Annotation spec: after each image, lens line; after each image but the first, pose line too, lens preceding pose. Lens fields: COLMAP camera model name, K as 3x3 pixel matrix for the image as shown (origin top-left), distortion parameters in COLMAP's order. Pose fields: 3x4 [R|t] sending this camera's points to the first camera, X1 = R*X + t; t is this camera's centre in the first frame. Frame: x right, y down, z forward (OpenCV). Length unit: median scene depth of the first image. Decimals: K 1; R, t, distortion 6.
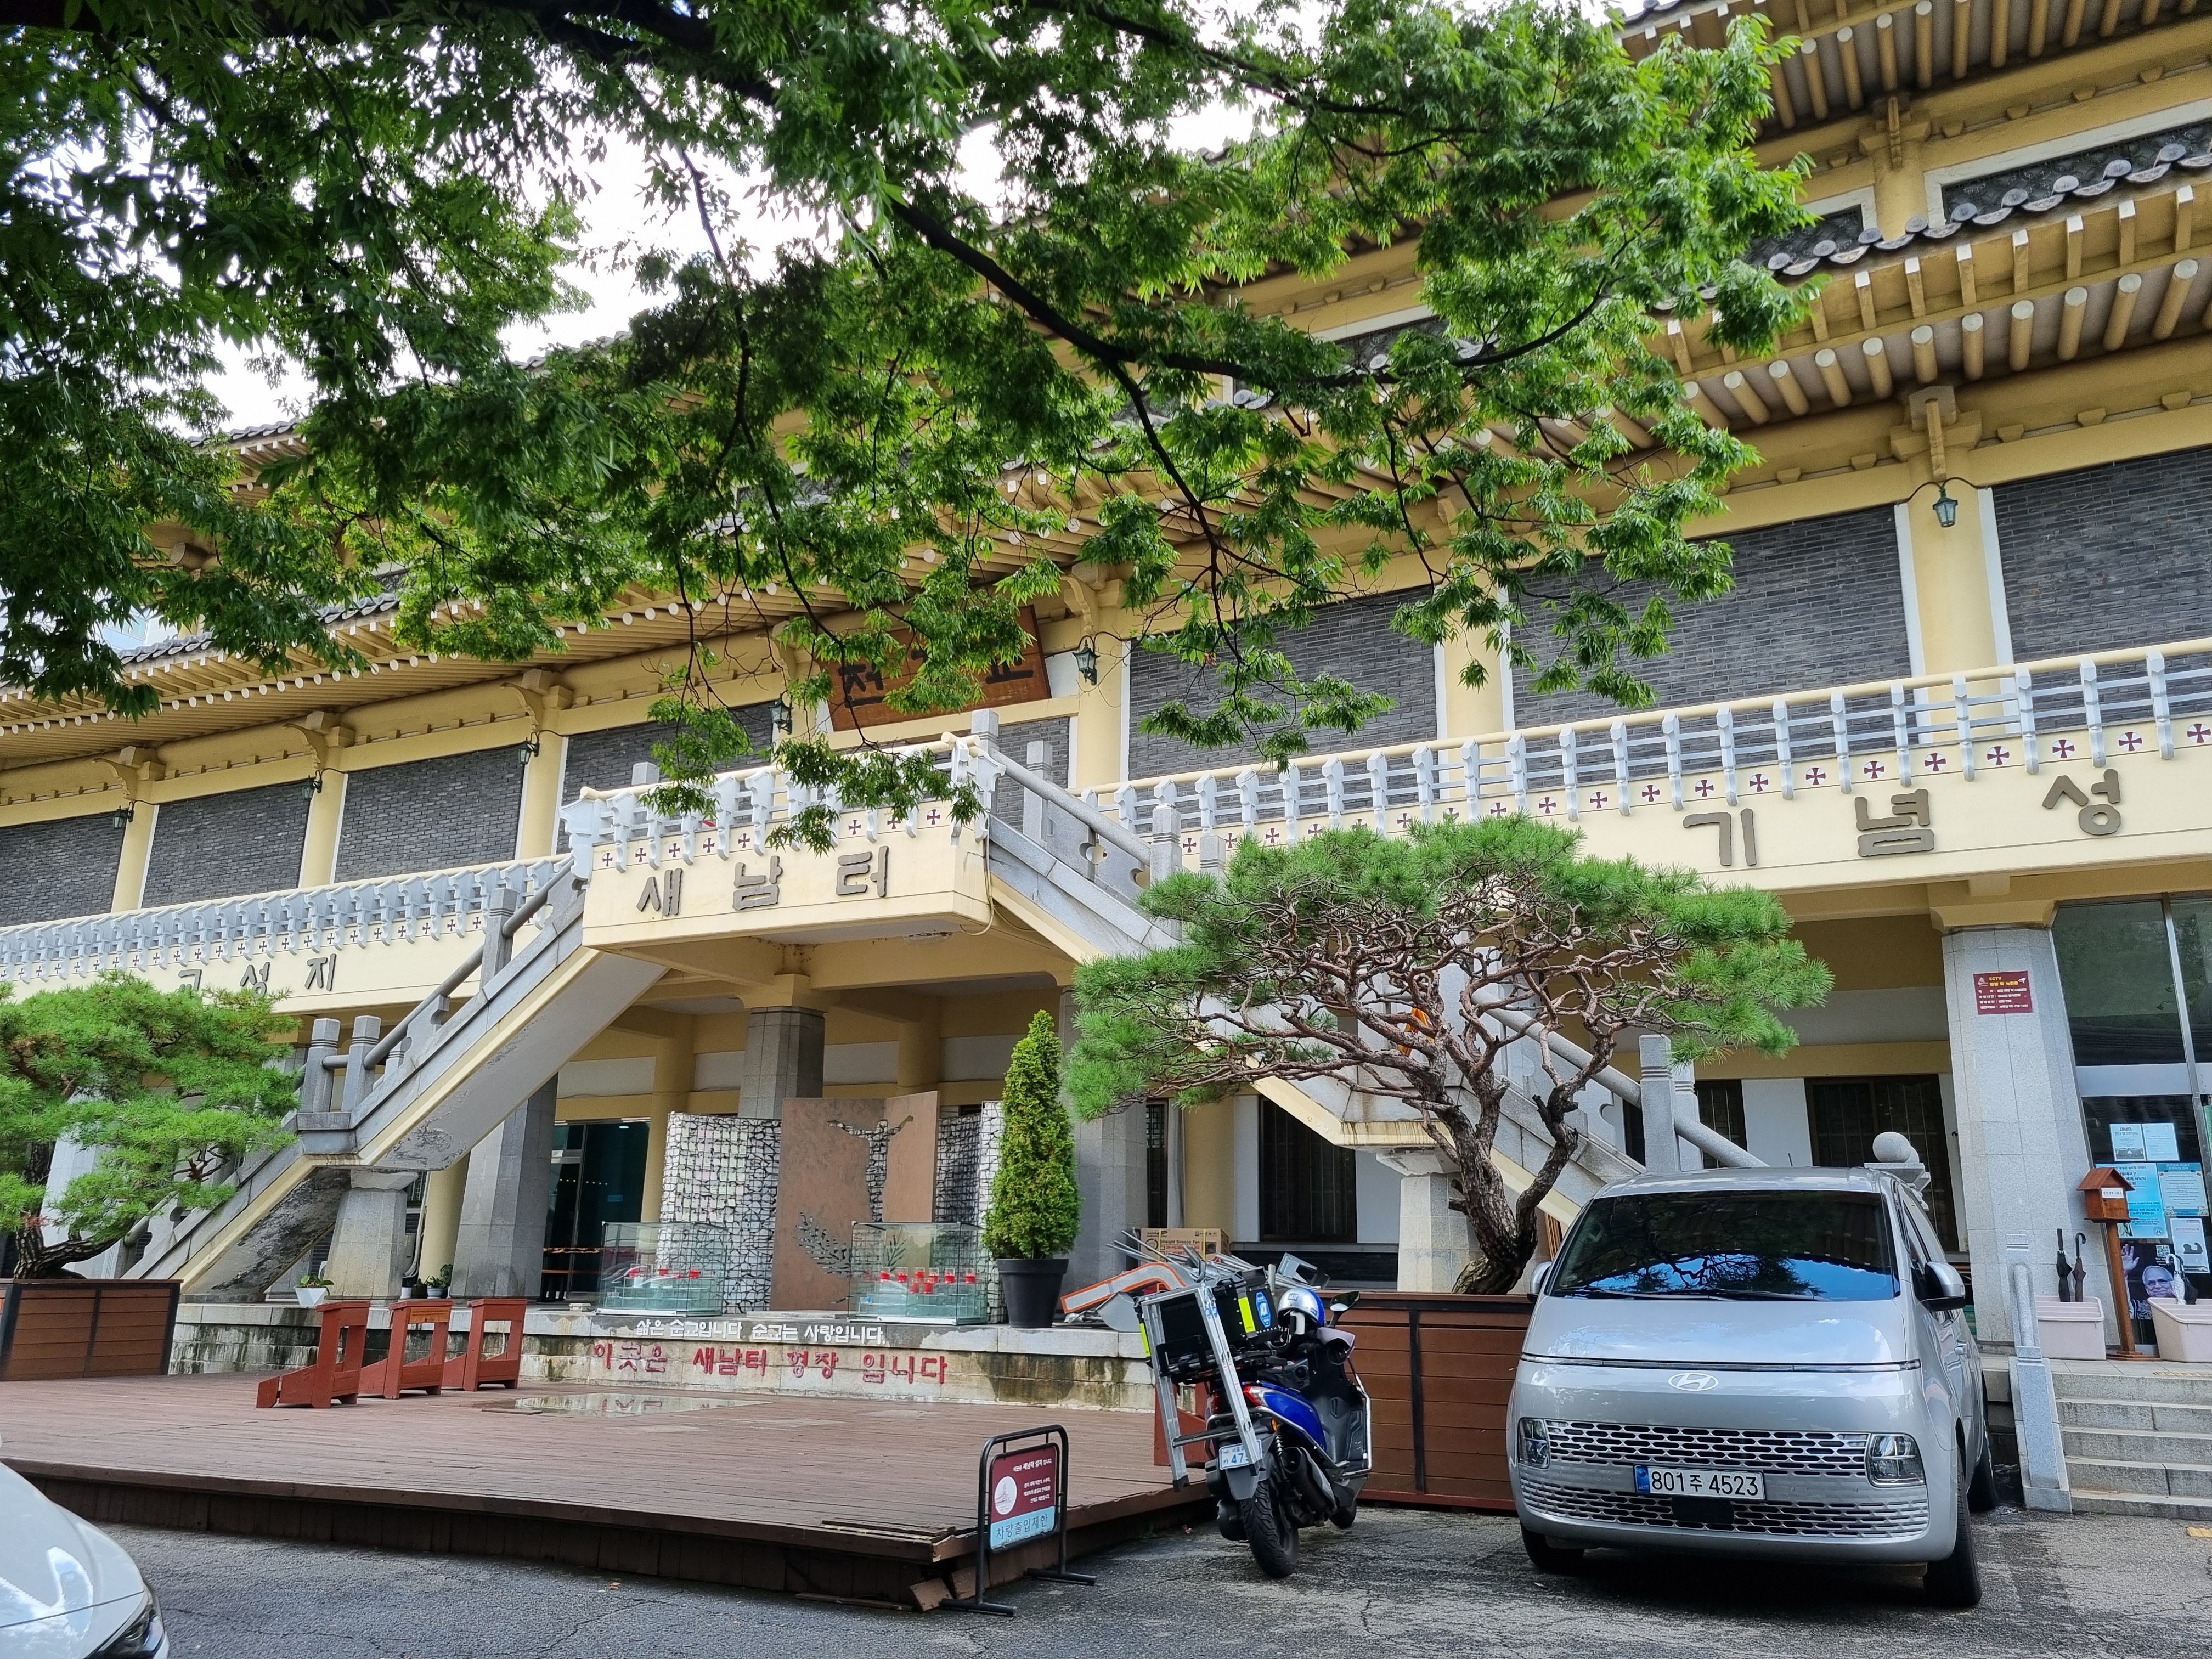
lens RADIAL K [[1694.4, 0, 1096.9], [0, 1694.4, 818.4], [0, 0, 1]] dist [0.047320, -0.022928]
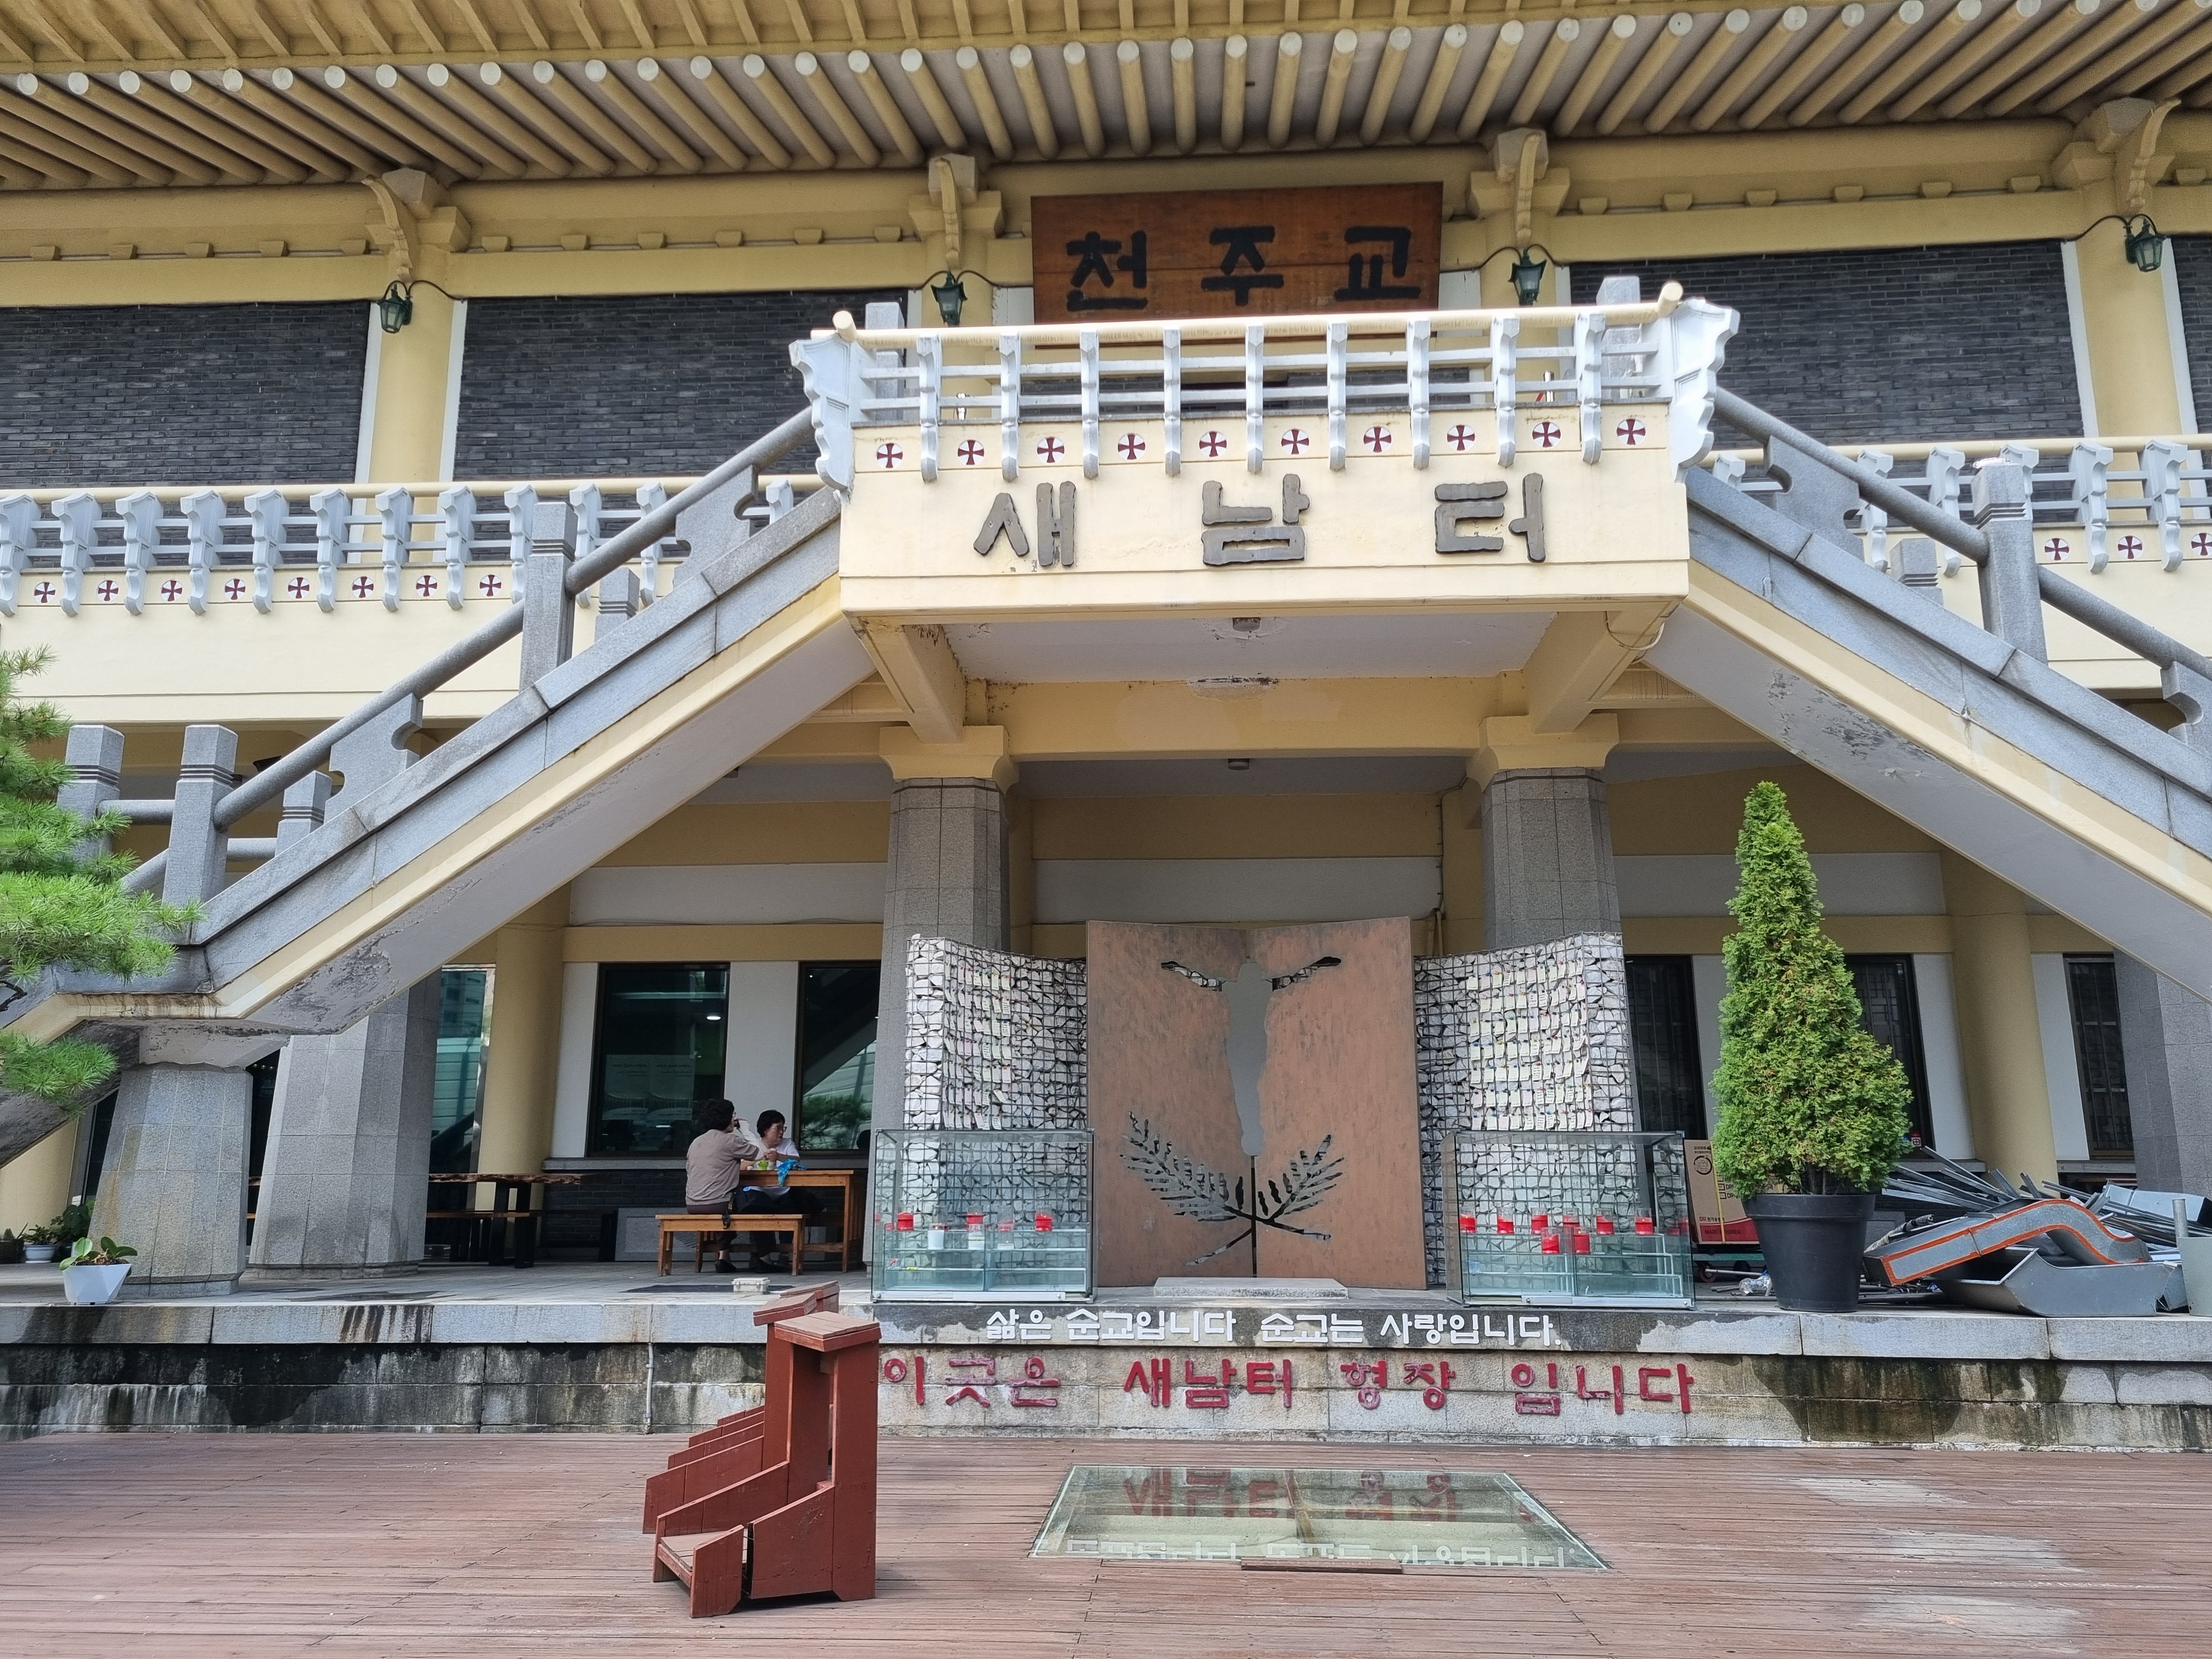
lens RADIAL K [[1694.4, 0, 1102.9], [0, 1694.4, 821.6], [0, 0, 1]] dist [0.047320, -0.022928]
pose [[0.914844, 0.069673, 0.397750, -0.472388], [-0.091522, 0.995145, 0.036187, 0.123620], [-0.393298, -0.069508, 0.916780, 0.527349]]
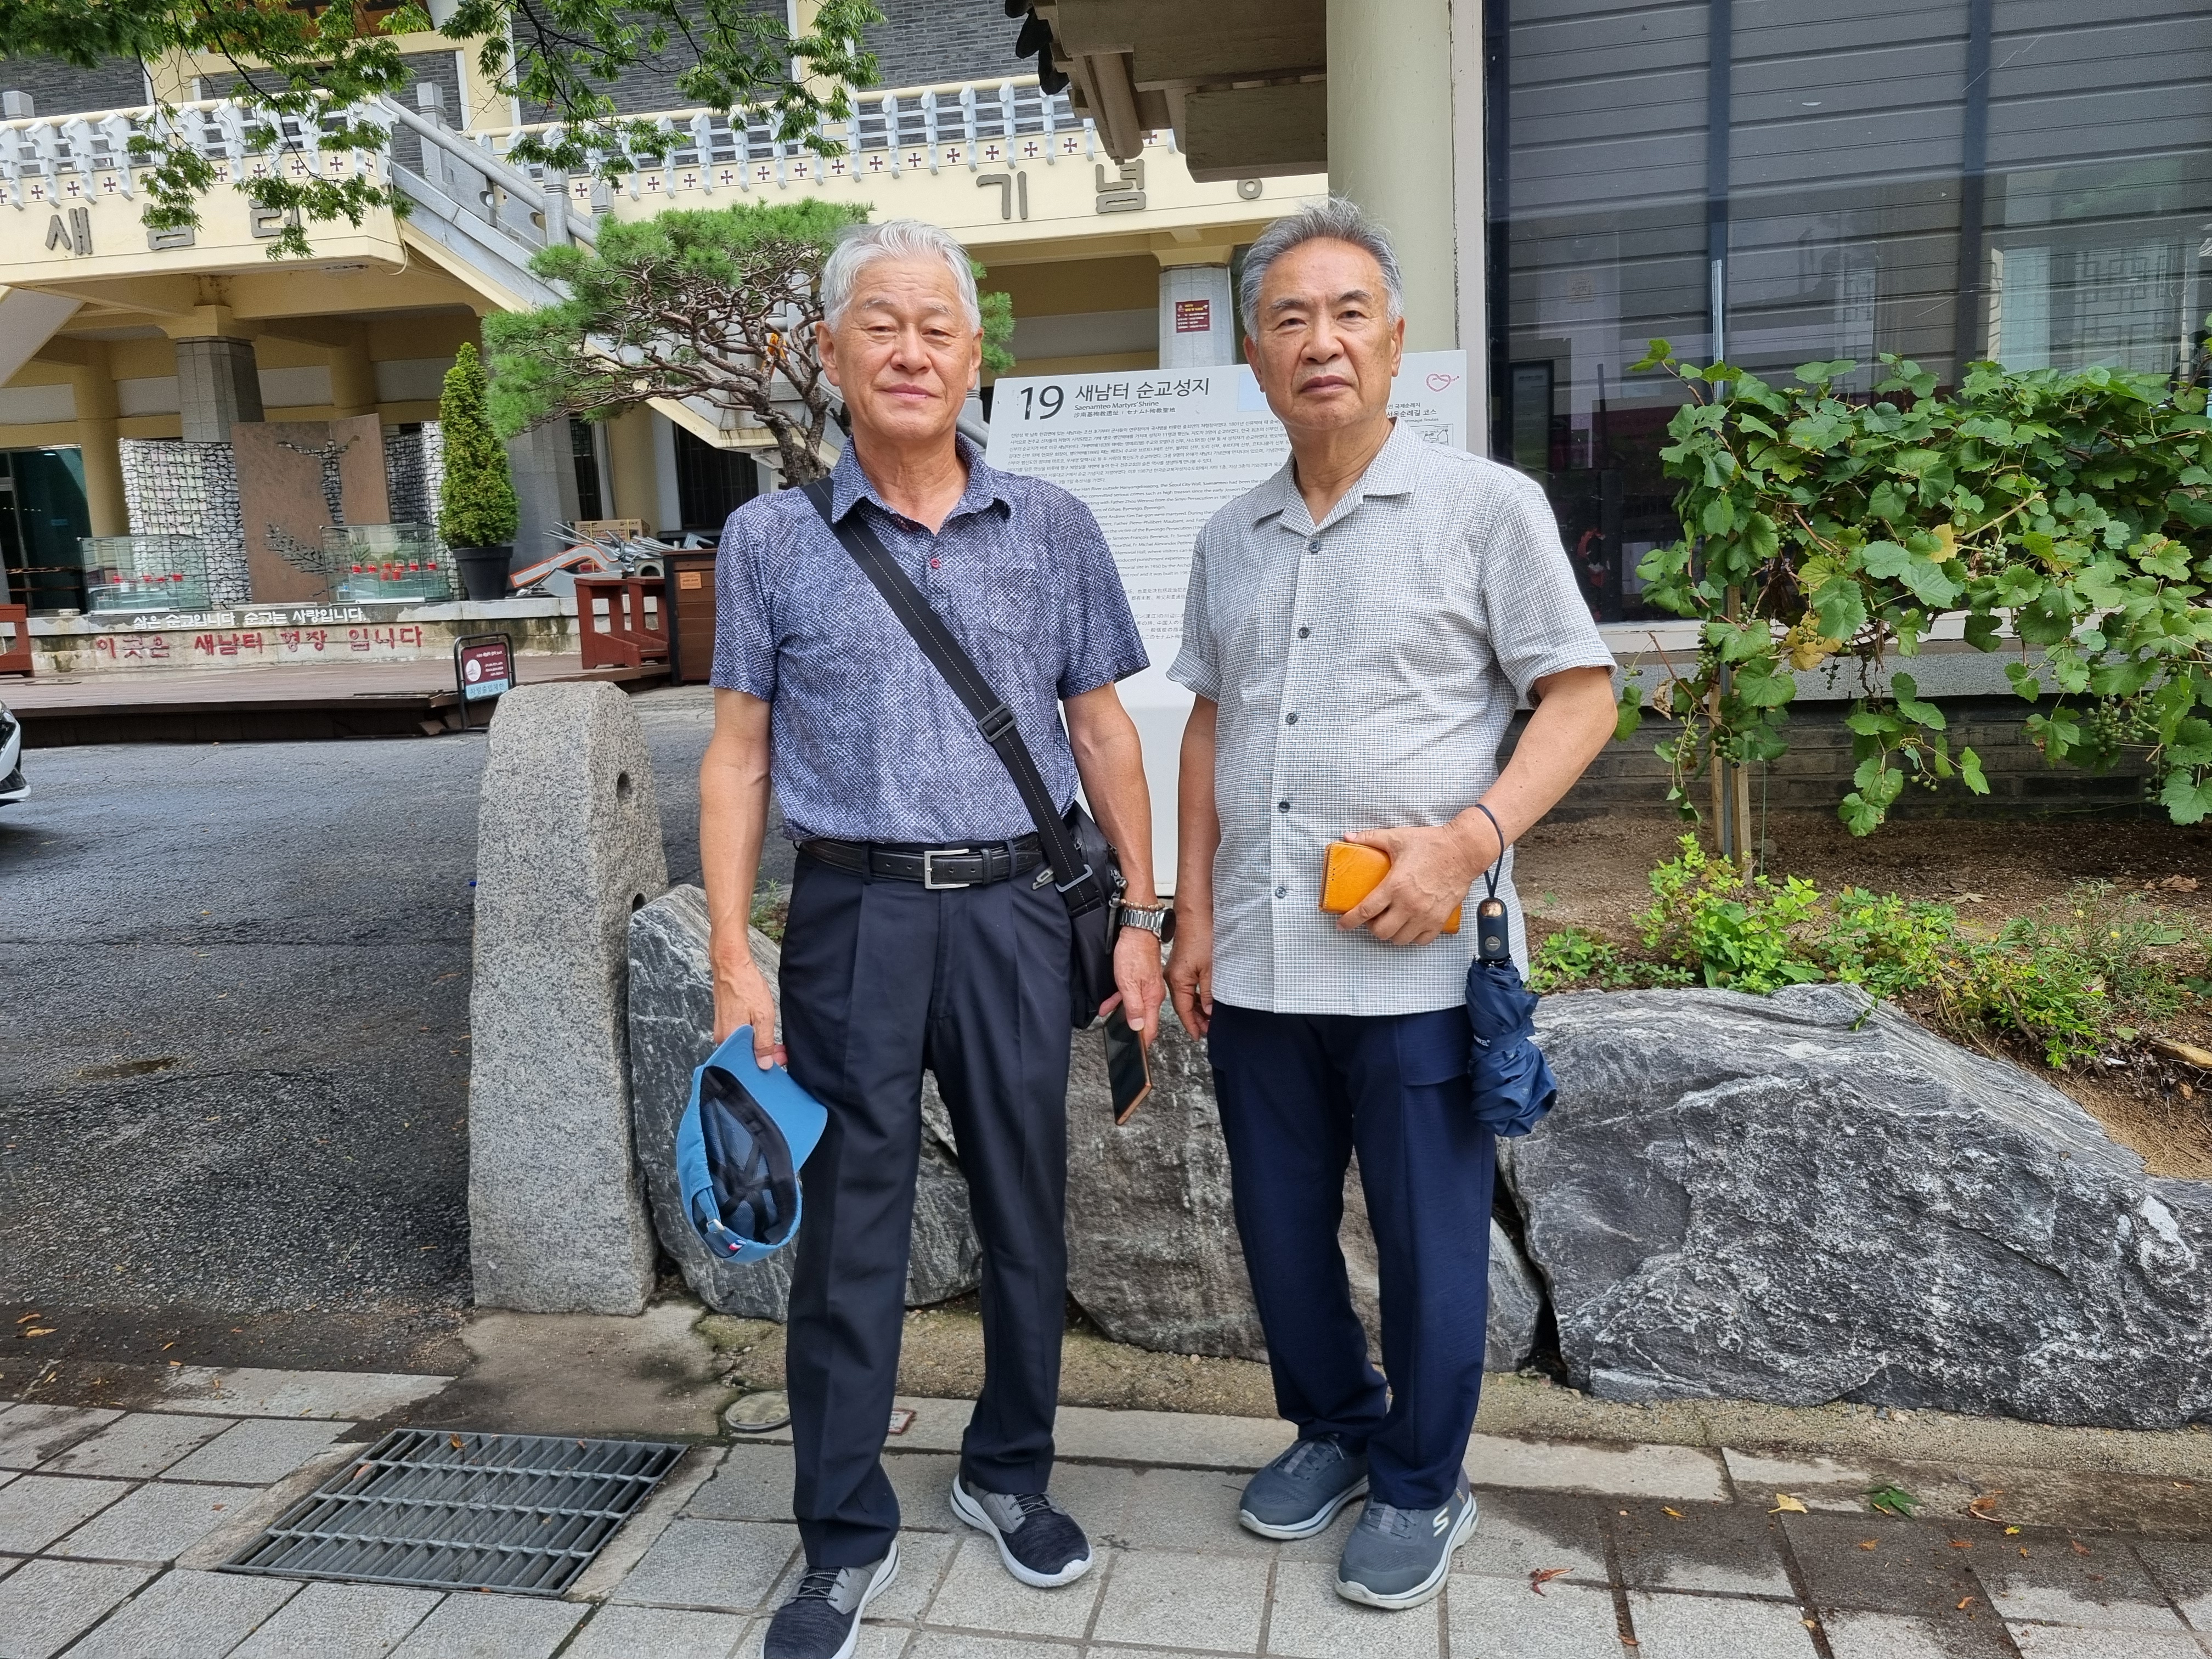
lens RADIAL K [[1694.4, 0, 1091.7], [0, 1694.4, 816.4], [0, 0, 1]] dist [0.047320, -0.022928]
pose [[0.954965, -0.102246, 0.278545, 0.019286], [-0.015733, 0.919985, 0.391639, -0.055850], [-0.296301, -0.378384, 0.876944, -0.296684]]
